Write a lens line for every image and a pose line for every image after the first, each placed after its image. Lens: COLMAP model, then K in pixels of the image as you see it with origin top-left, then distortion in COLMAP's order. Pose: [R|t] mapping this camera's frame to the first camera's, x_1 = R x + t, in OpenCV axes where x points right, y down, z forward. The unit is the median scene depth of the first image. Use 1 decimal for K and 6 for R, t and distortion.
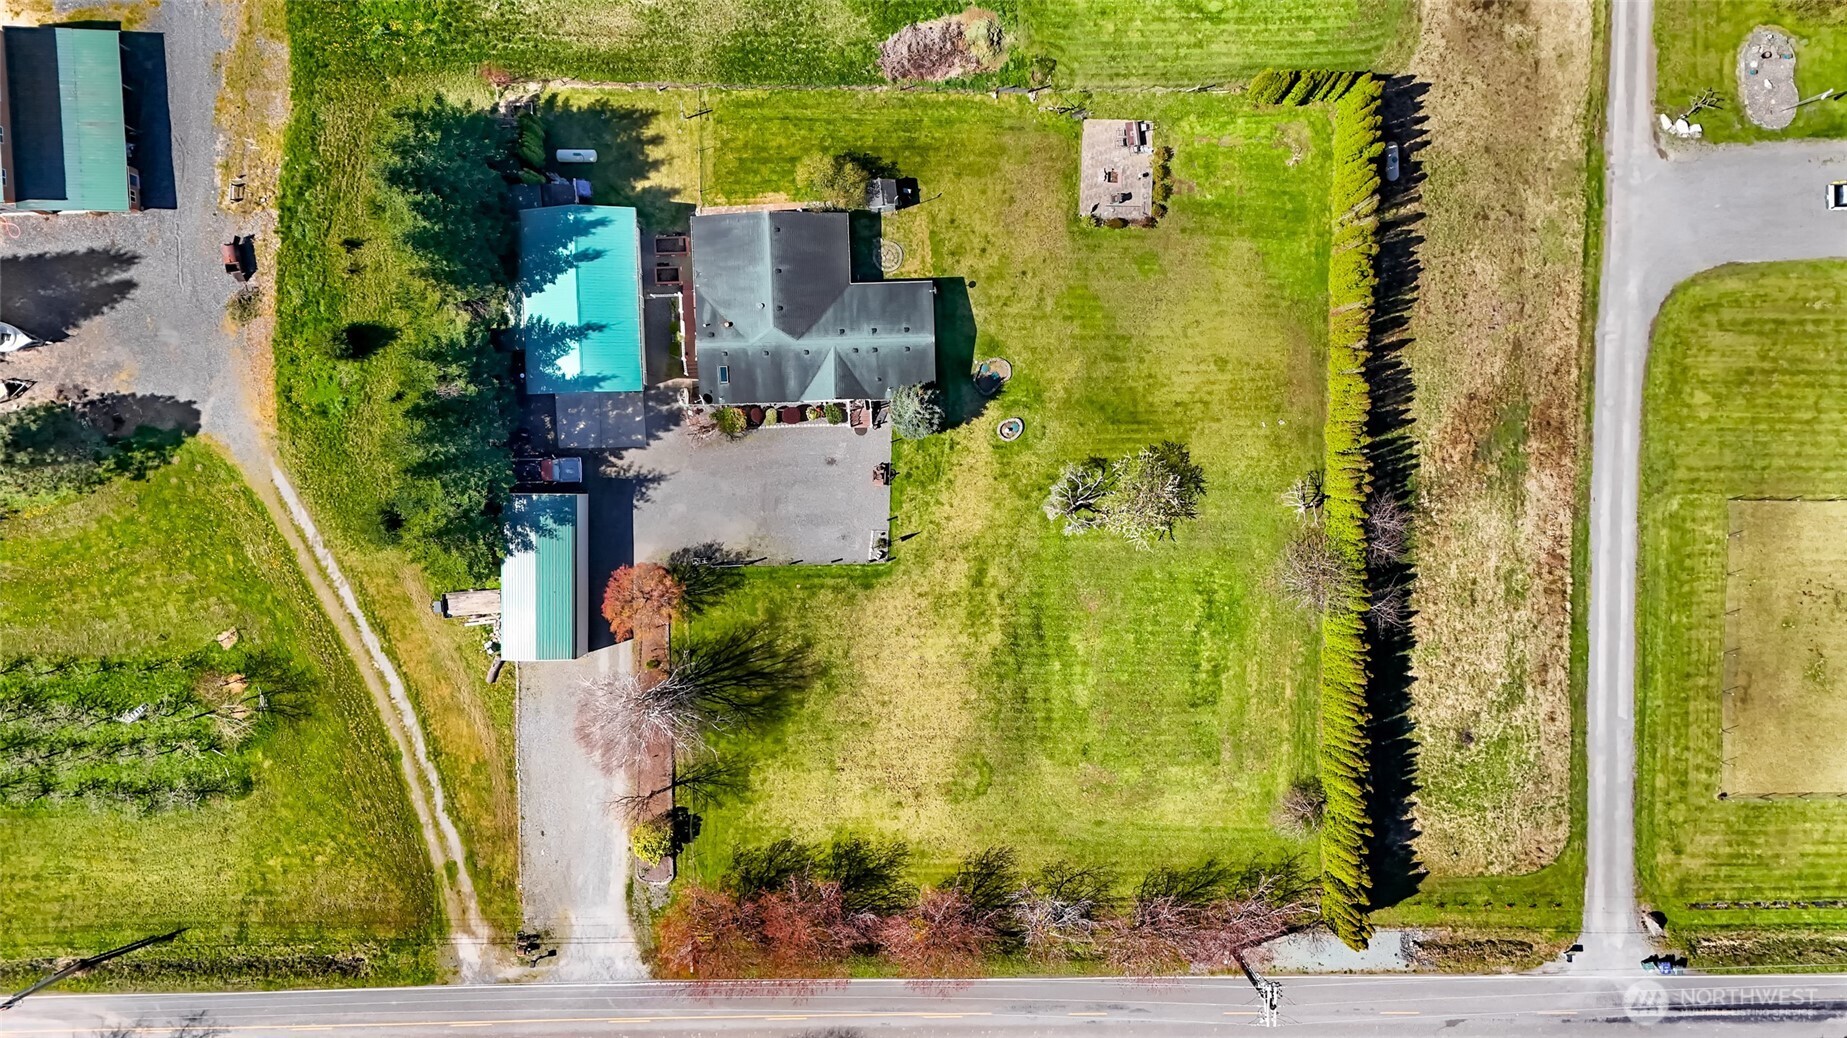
lens RADIAL K [[1355.9, 0, 923.5], [0, 1355.9, 519.0], [0, 0, 1]] dist [0.112979, -0.129619]
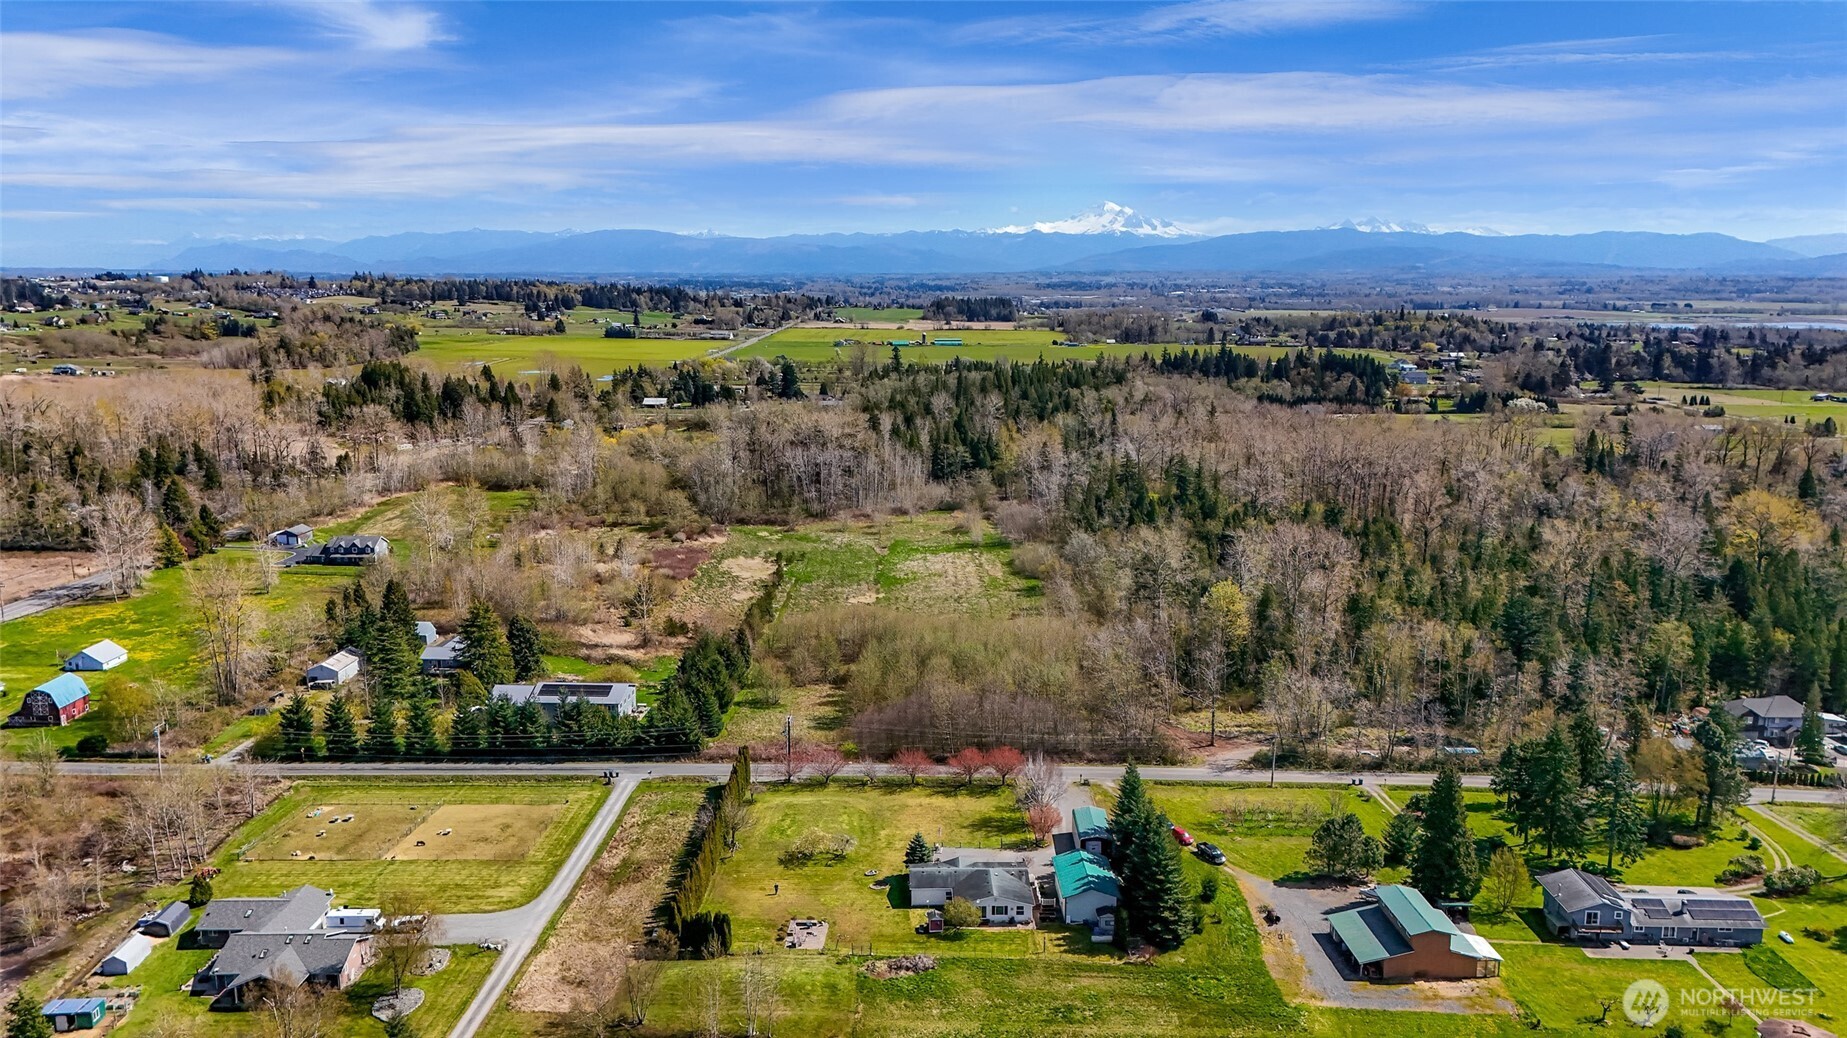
lens RADIAL K [[1351.8, 0, 933.4], [0, 1351.8, 493.0], [0, 0, 1]] dist [0.103468, -0.136911]
pose [[-0.999669, -0.025529, -0.003053, -0.004982], [0.001435, -0.173945, 0.984754, -1.933226], [-0.025671, 0.984424, 0.173924, 0.102023]]
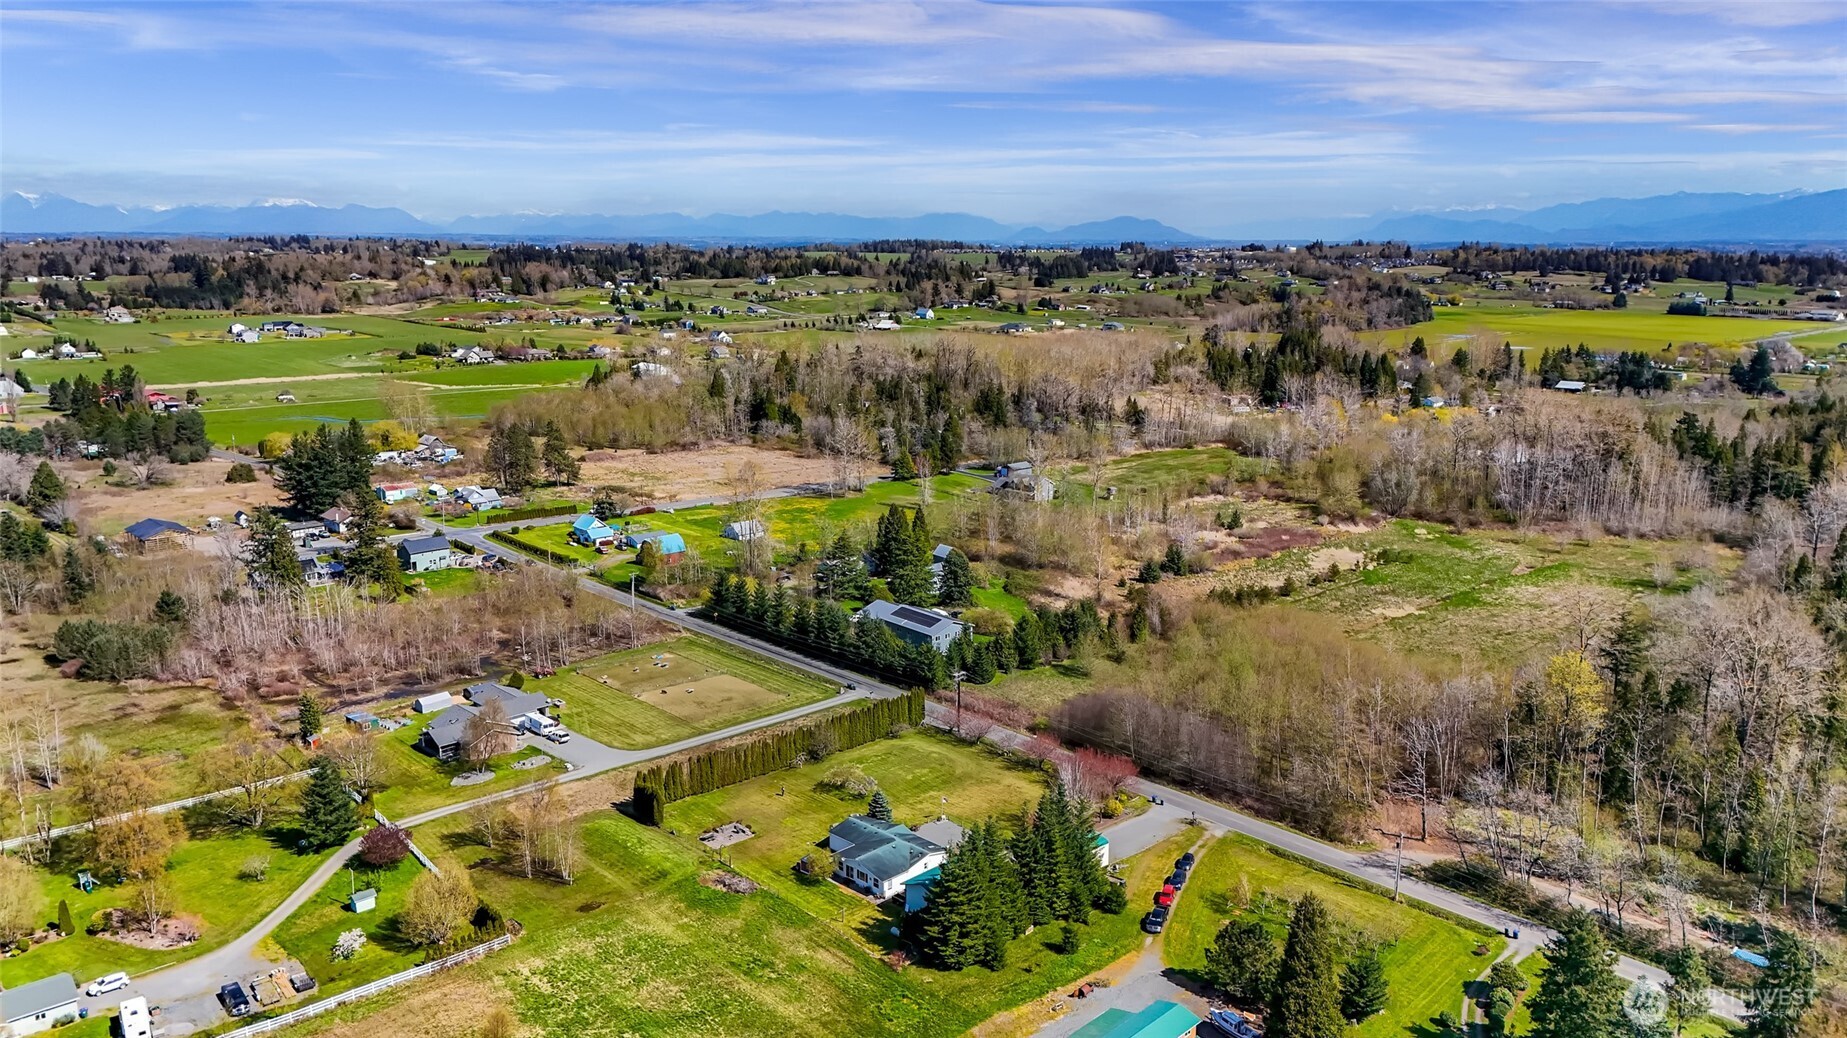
lens RADIAL K [[1365.2, 0, 936.8], [0, 1365.2, 523.1], [0, 0, 1]] dist [0.109675, -0.124782]
pose [[-0.693943, -0.172078, 0.699165, -1.412739], [0.719942, -0.150616, 0.677495, -1.334505], [-0.011276, 0.973501, 0.228406, 0.080125]]
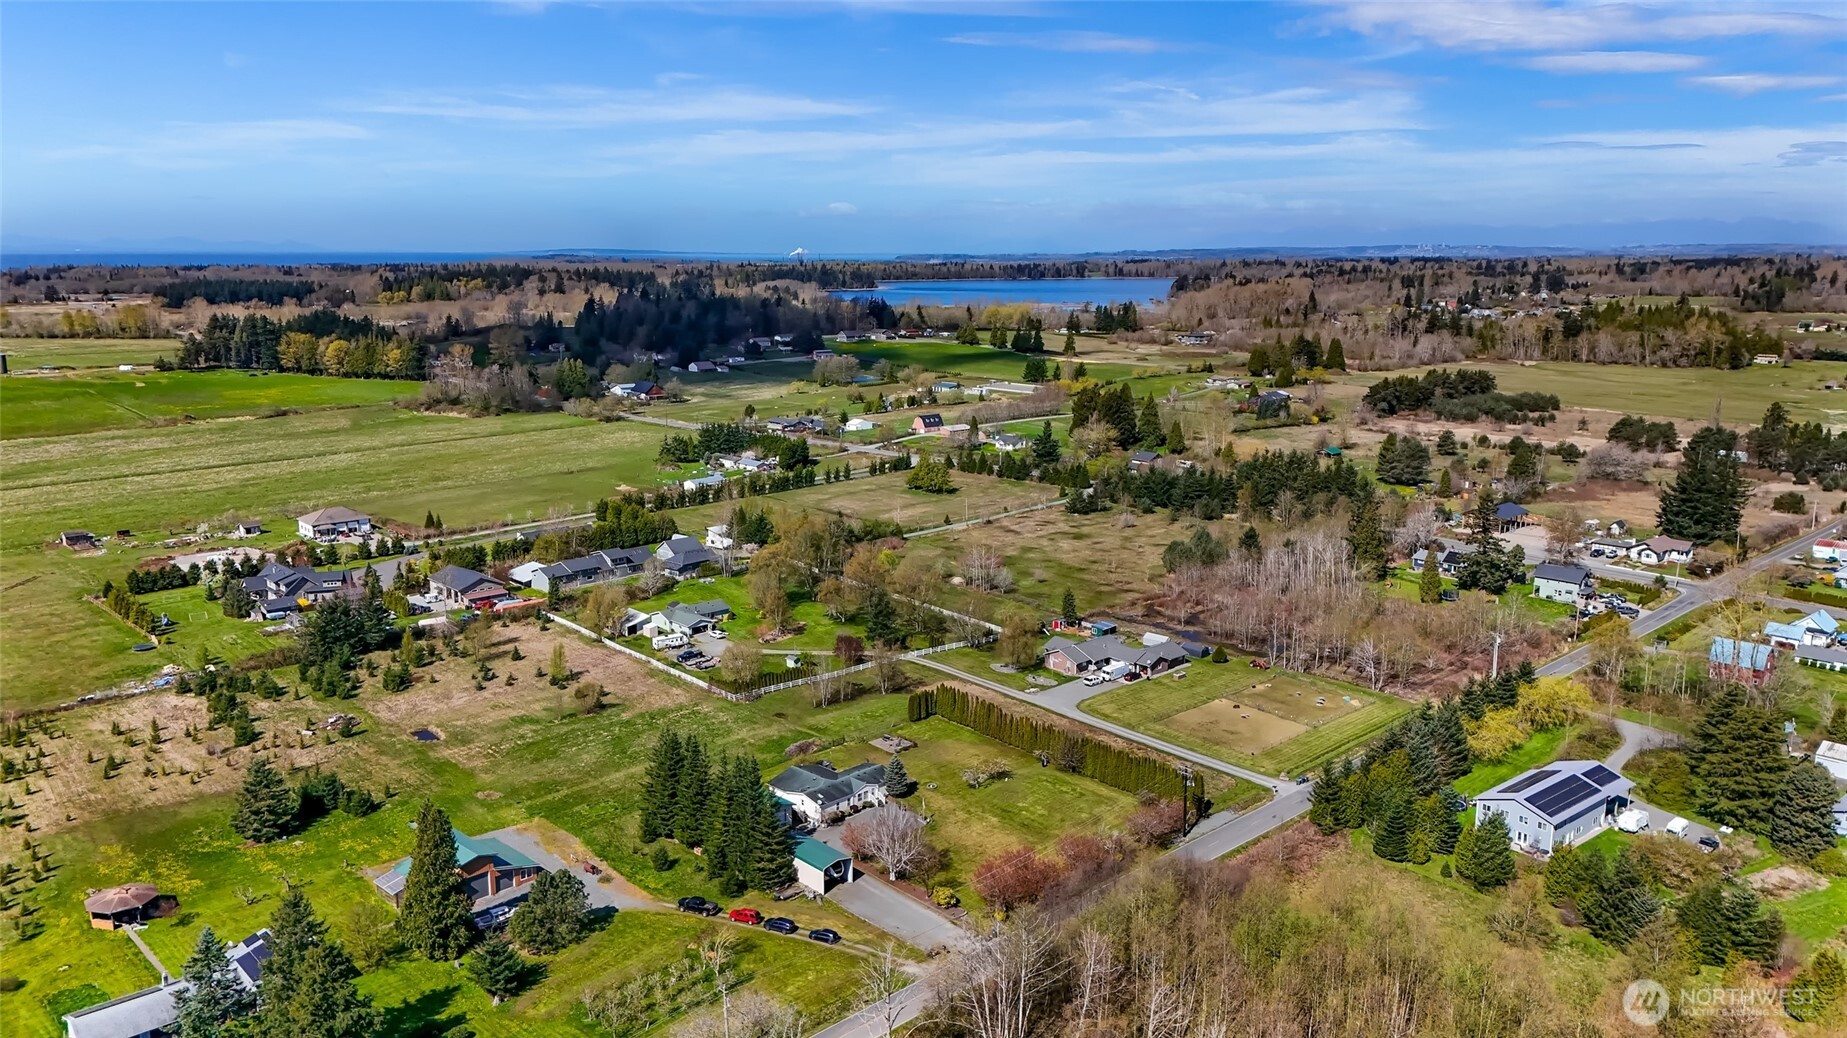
lens RADIAL K [[1355.9, 0, 923.5], [0, 1355.9, 519.0], [0, 0, 1]] dist [0.112979, -0.129619]
pose [[0.724431, -0.158389, 0.670904, -1.385137], [0.689000, 0.135492, -0.711984, 1.461143], [0.021868, 0.978036, 0.207285, 0.100422]]
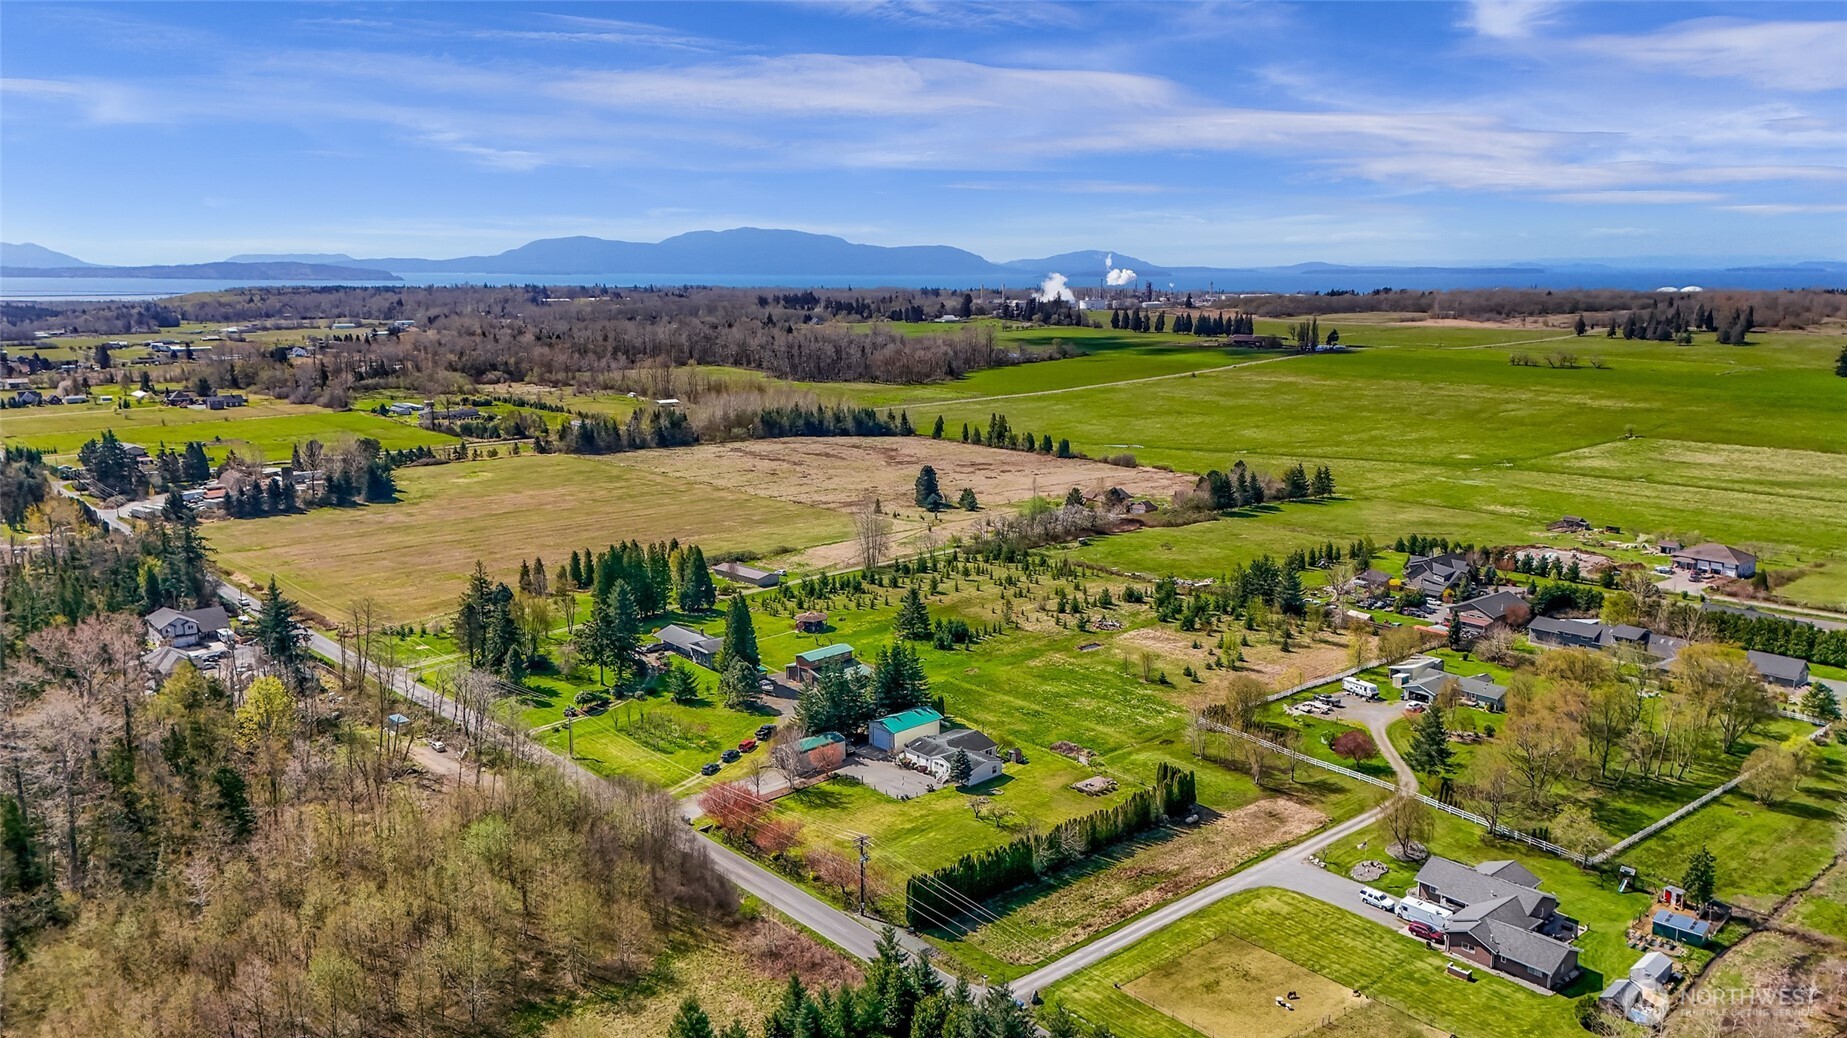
lens RADIAL K [[1355.9, 0, 923.5], [0, 1355.9, 519.0], [0, 0, 1]] dist [0.112979, -0.129619]
pose [[0.656313, 0.114999, -0.745673, 1.610025], [-0.754420, 0.113349, -0.646531, 1.392020], [0.010171, 0.986878, 0.161149, 0.183849]]
